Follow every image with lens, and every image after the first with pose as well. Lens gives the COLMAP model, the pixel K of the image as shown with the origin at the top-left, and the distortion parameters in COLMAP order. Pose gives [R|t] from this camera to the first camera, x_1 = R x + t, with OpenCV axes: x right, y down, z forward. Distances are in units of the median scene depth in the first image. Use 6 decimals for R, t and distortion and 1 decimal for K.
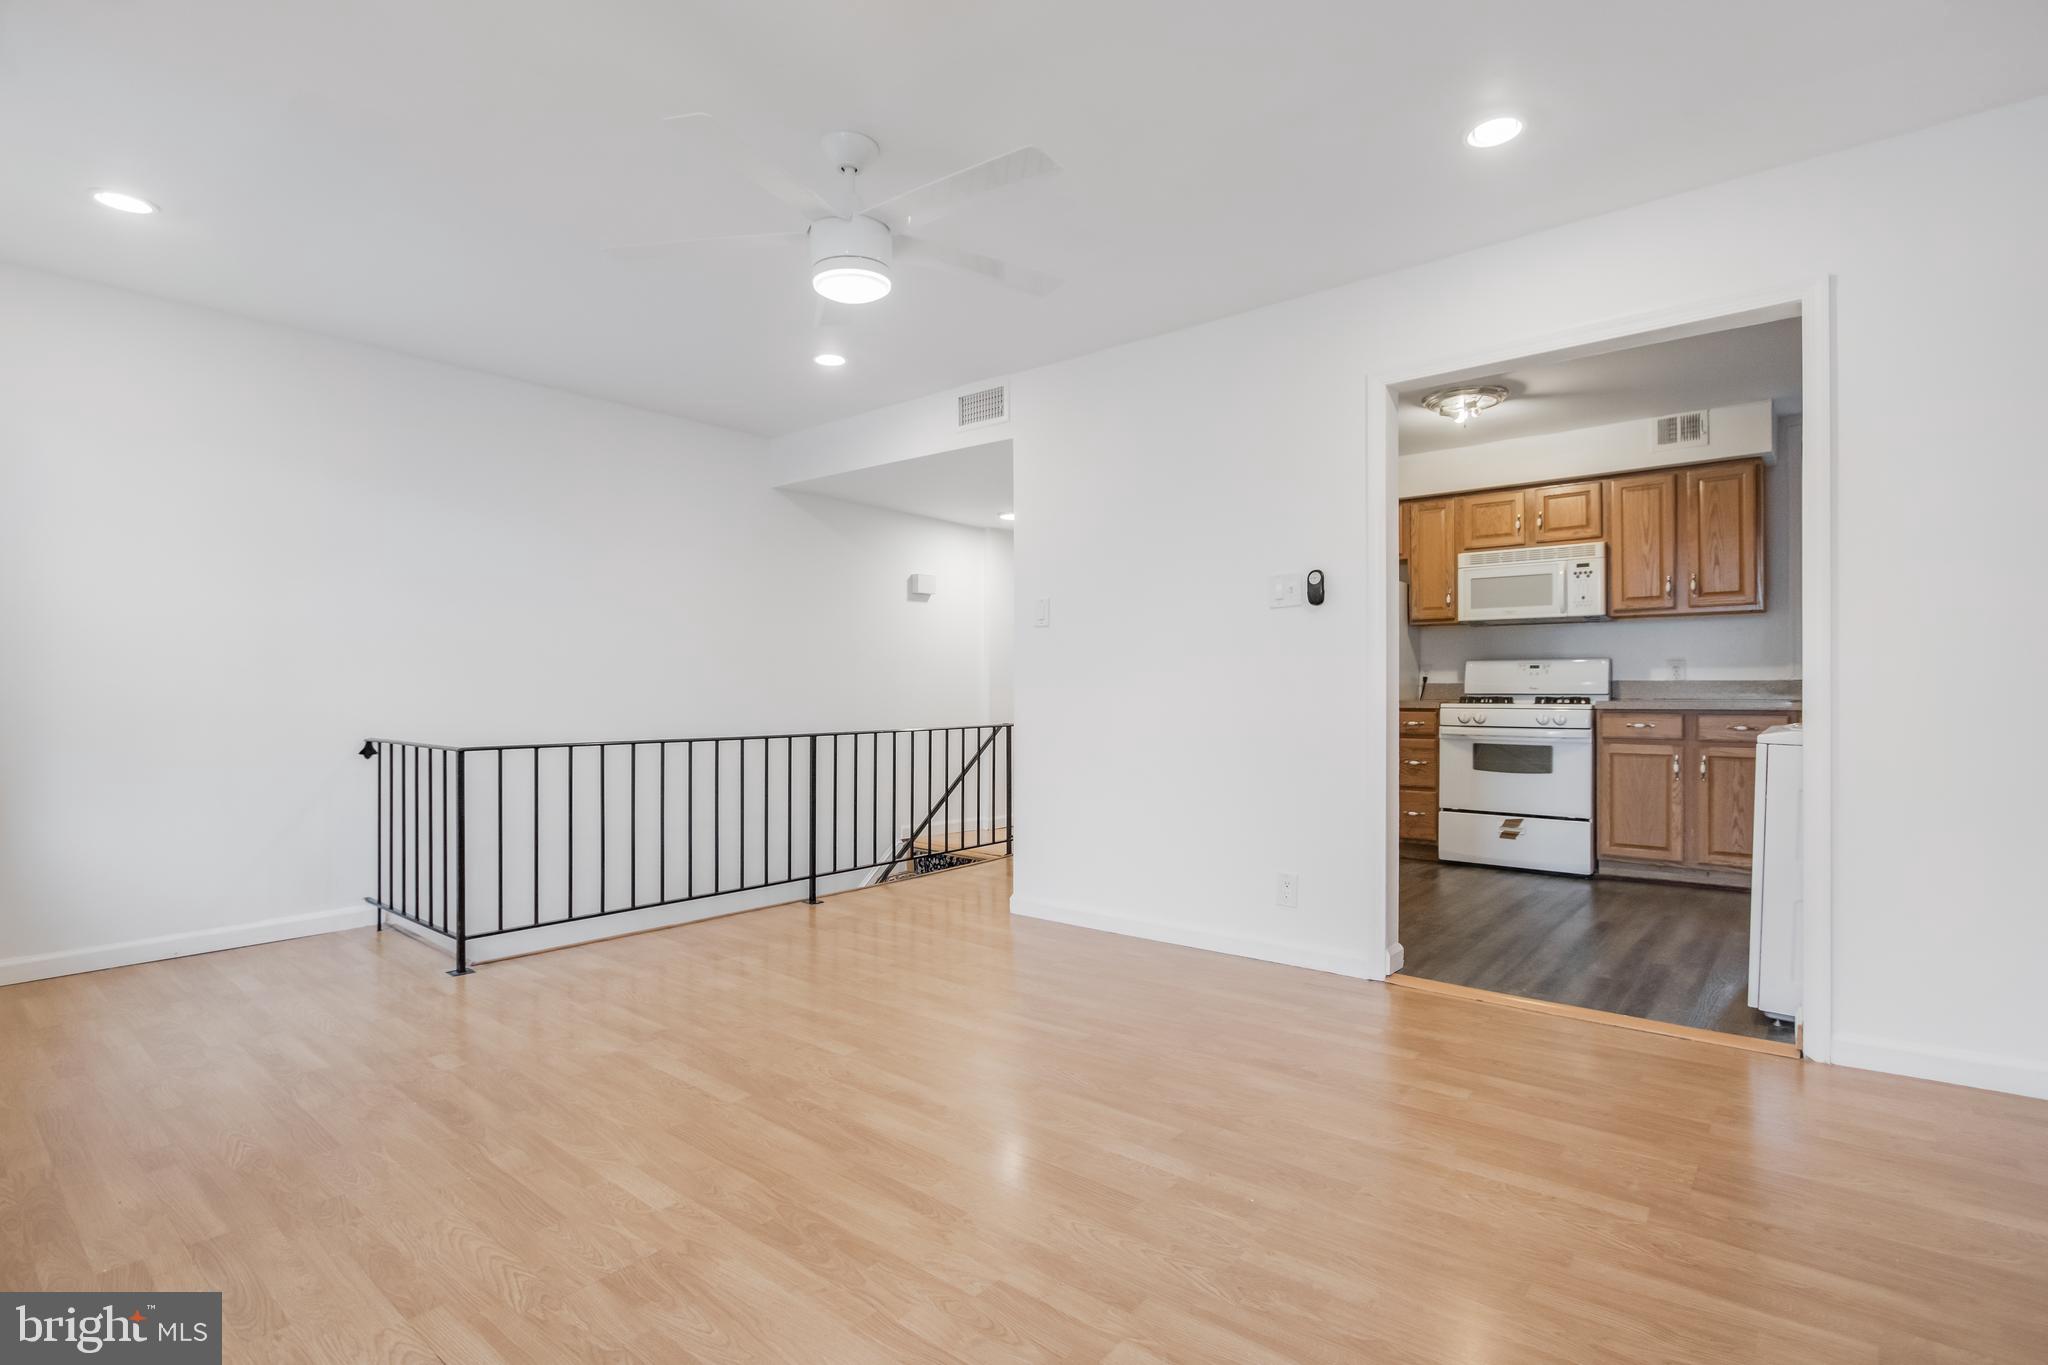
lens RADIAL K [[986.2, 0, 1008.8], [0, 986.2, 688.9], [0, 0, 1]] dist [-0.016242, 0.001294]
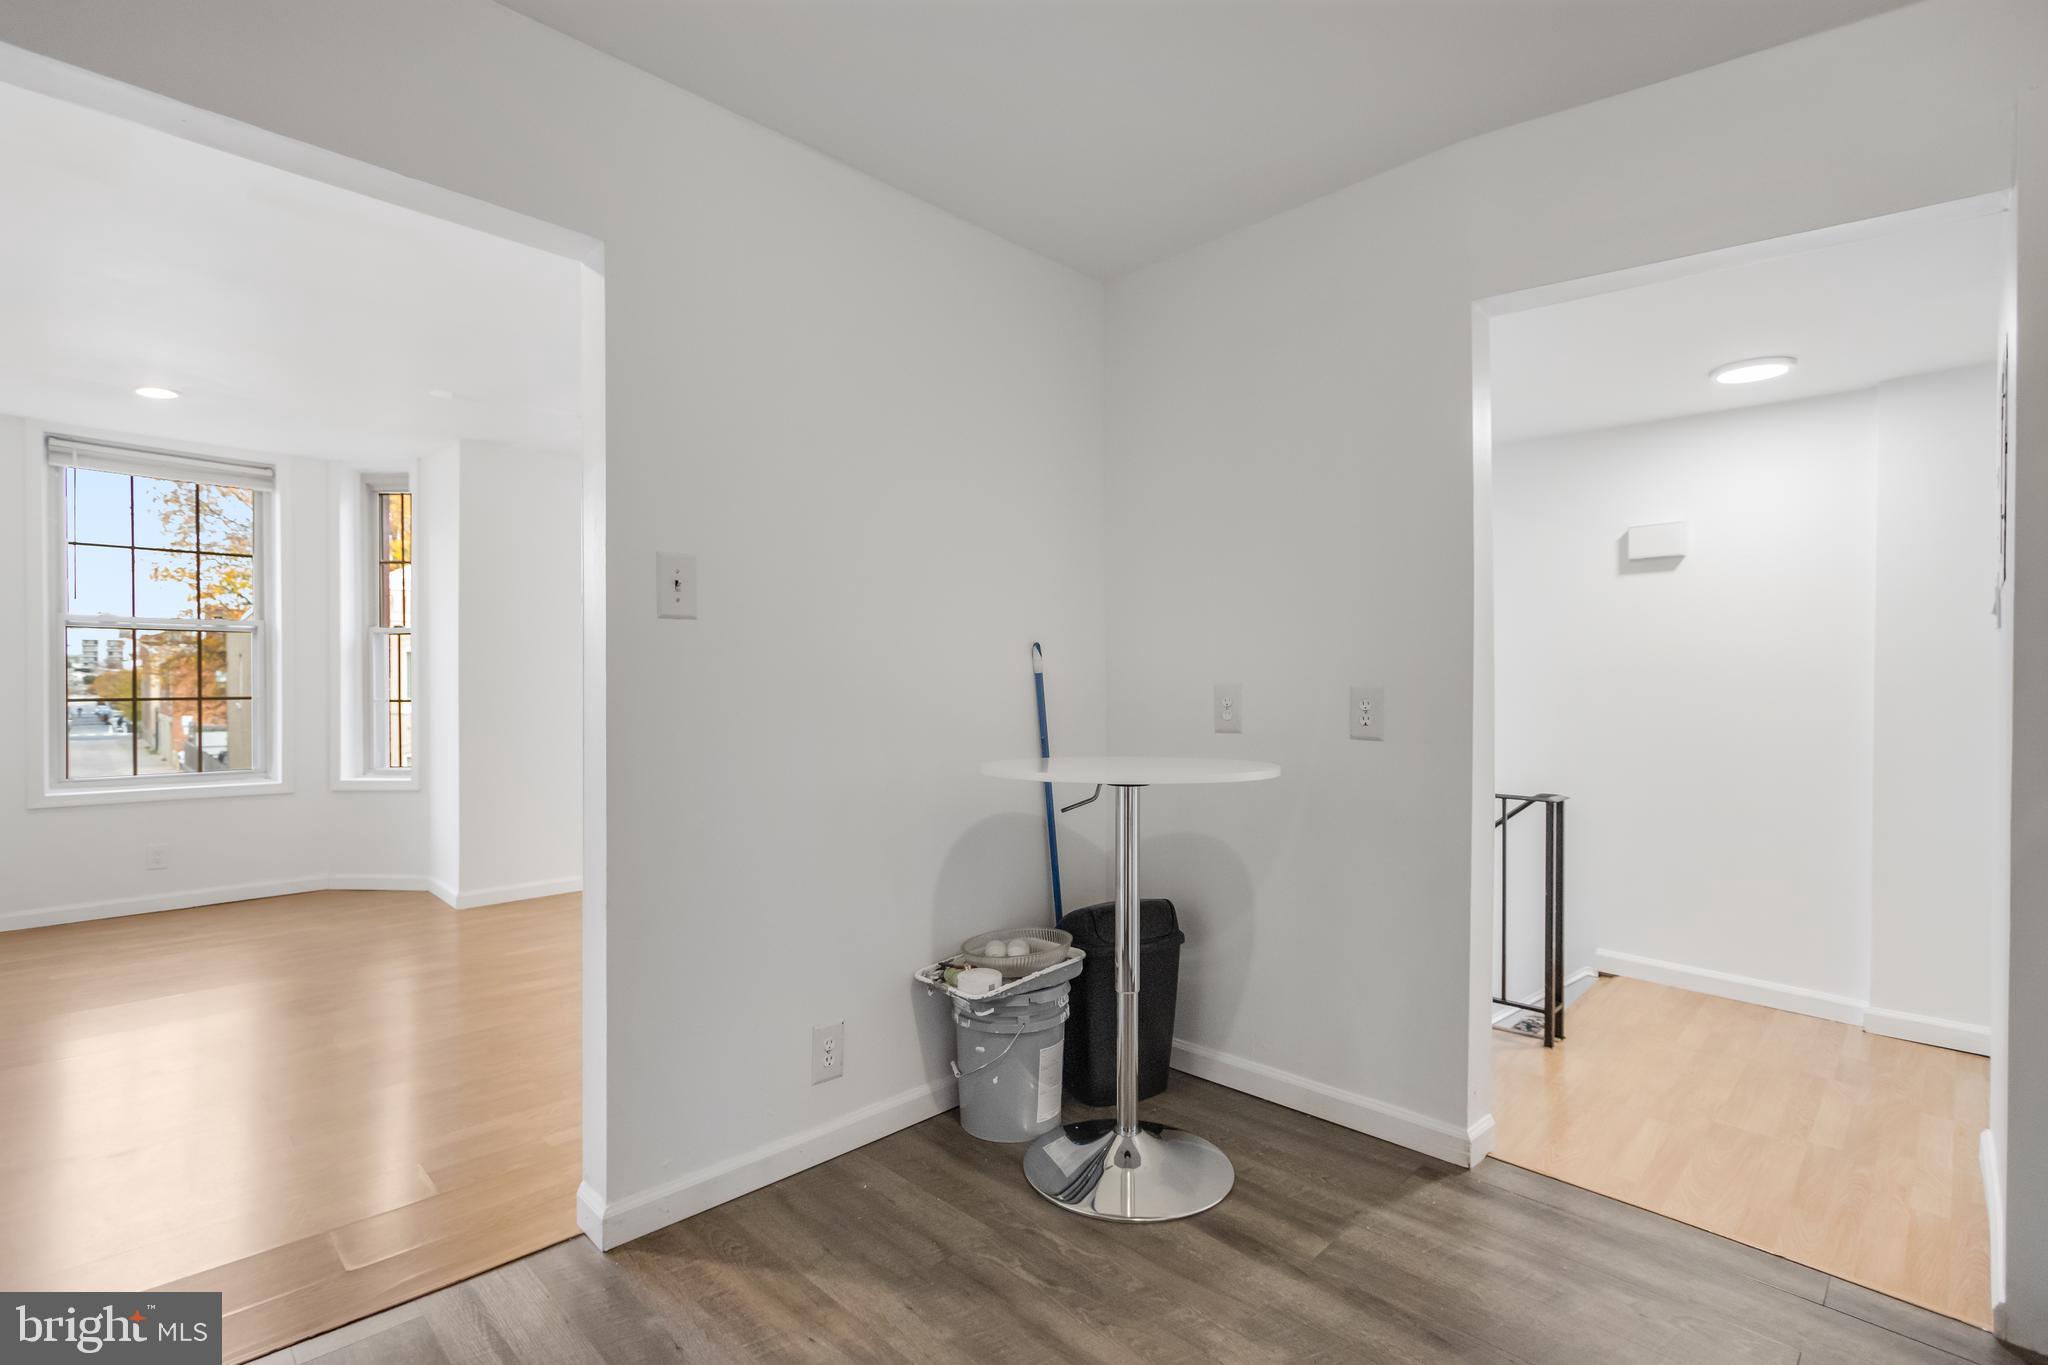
lens RADIAL K [[943.2, 0, 1014.2], [0, 943.2, 689.2], [0, 0, 1]] dist [-0.002356, 0.000636]
pose [[-0.085781, 0.006809, -0.996291, 0.657122], [-0.000646, 0.999976, 0.006889, -0.033247], [0.996314, 0.001235, -0.085775, 0.916595]]
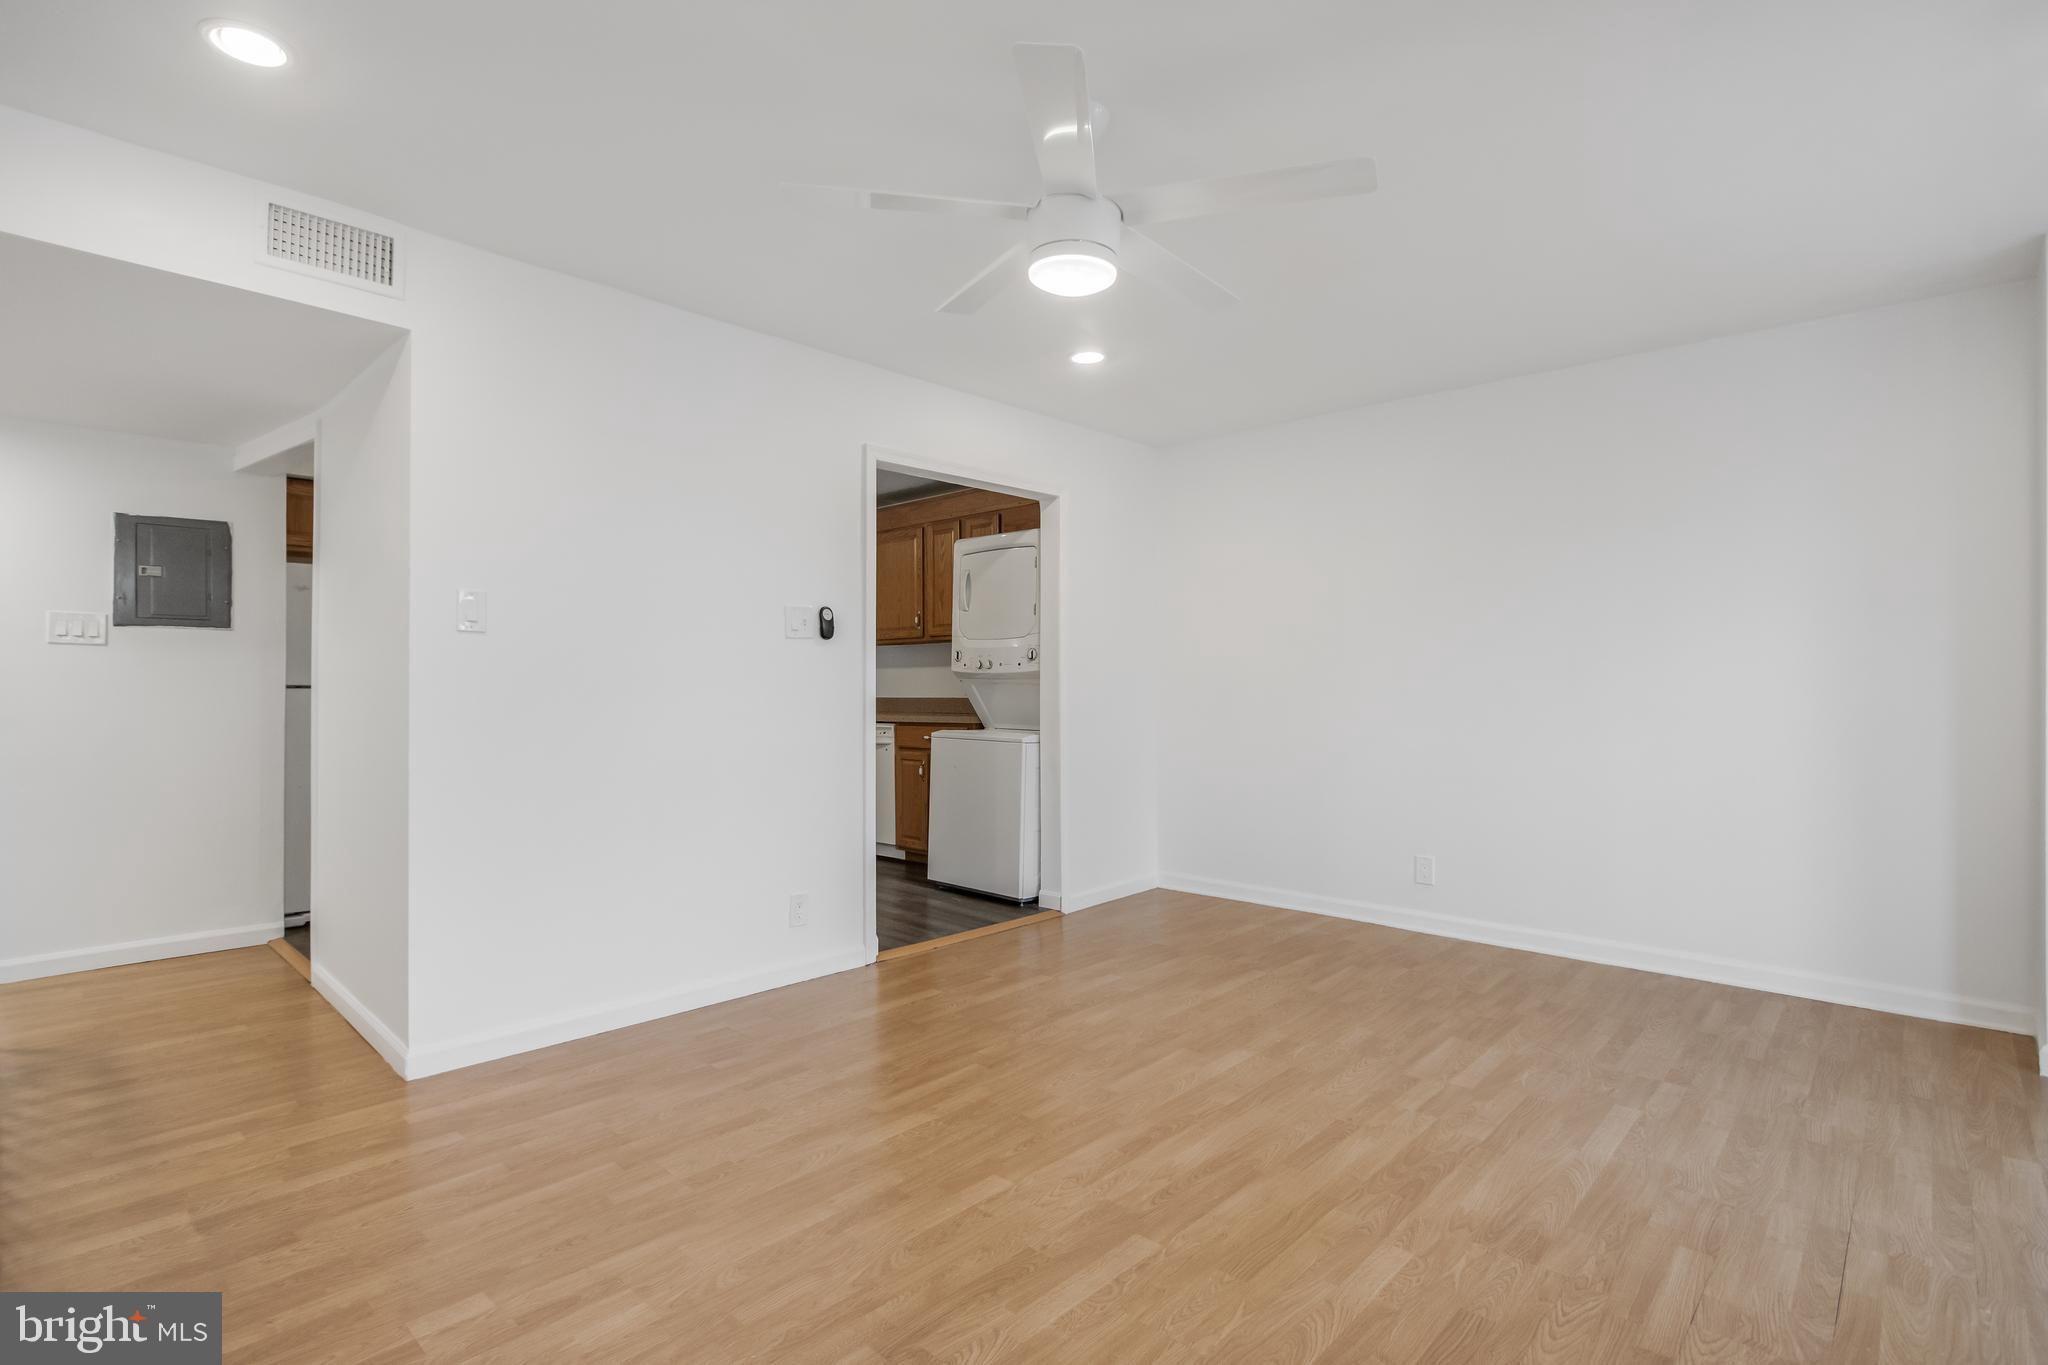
lens RADIAL K [[980.0, 0, 1010.0], [0, 980.0, 686.4], [0, 0, 1]] dist [-0.014254, 0.000446]
pose [[0.060149, 0.003752, 0.998182, -0.546488], [-0.000885, 0.999993, -0.003706, -0.021287], [-0.998189, -0.000661, 0.060152, 0.531833]]
